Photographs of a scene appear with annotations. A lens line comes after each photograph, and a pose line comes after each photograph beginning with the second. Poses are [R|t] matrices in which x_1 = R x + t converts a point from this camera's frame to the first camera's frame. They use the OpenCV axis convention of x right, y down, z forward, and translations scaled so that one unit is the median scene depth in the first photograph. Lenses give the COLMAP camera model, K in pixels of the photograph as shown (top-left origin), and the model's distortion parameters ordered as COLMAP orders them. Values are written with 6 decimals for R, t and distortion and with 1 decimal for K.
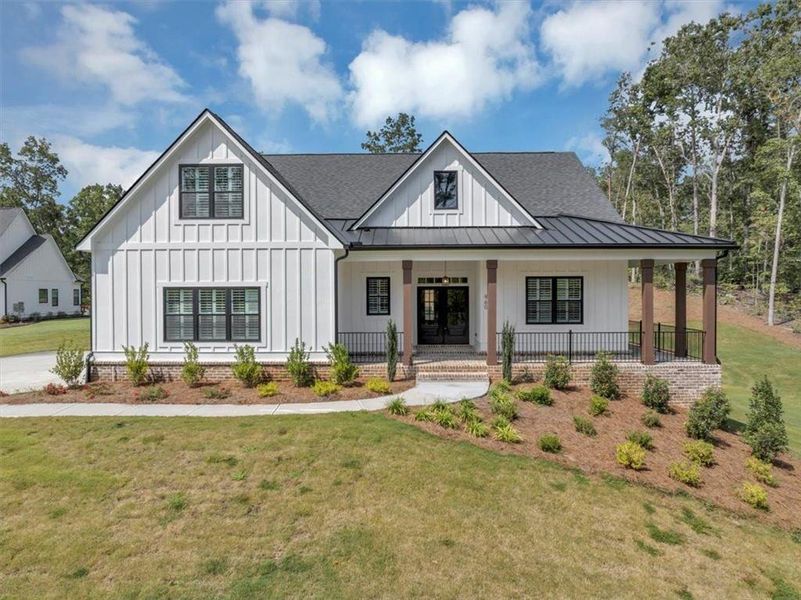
lens RADIAL K [[565.9, 0, 400.5], [0, 565.9, 300.0], [0, 0, 1]] dist [-0.042173, 0.001792]
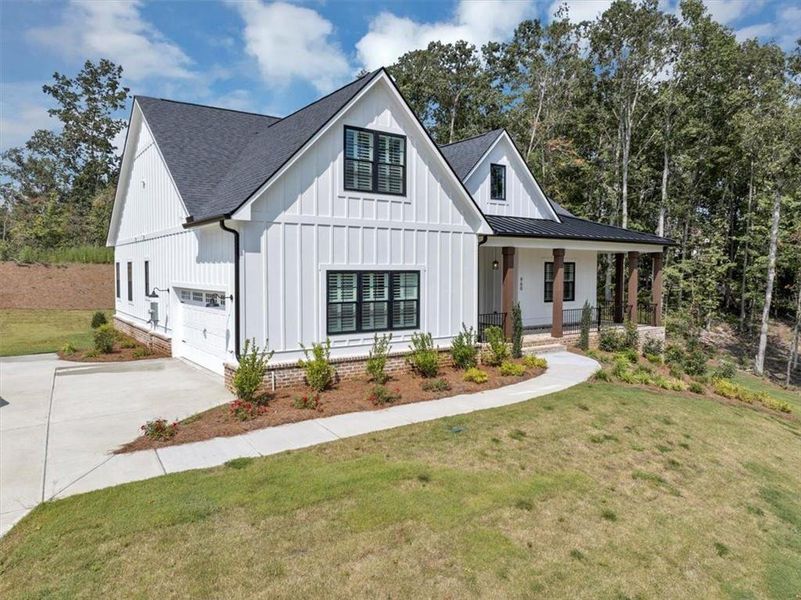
lens RADIAL K [[565.9, 0, 400.5], [0, 565.9, 300.0], [0, 0, 1]] dist [-0.042173, 0.001792]
pose [[0.802408, -0.026008, 0.596209, -0.817180], [0.000921, 0.999103, 0.042343, -0.013711], [-0.596776, -0.033428, 0.801712, 0.252941]]
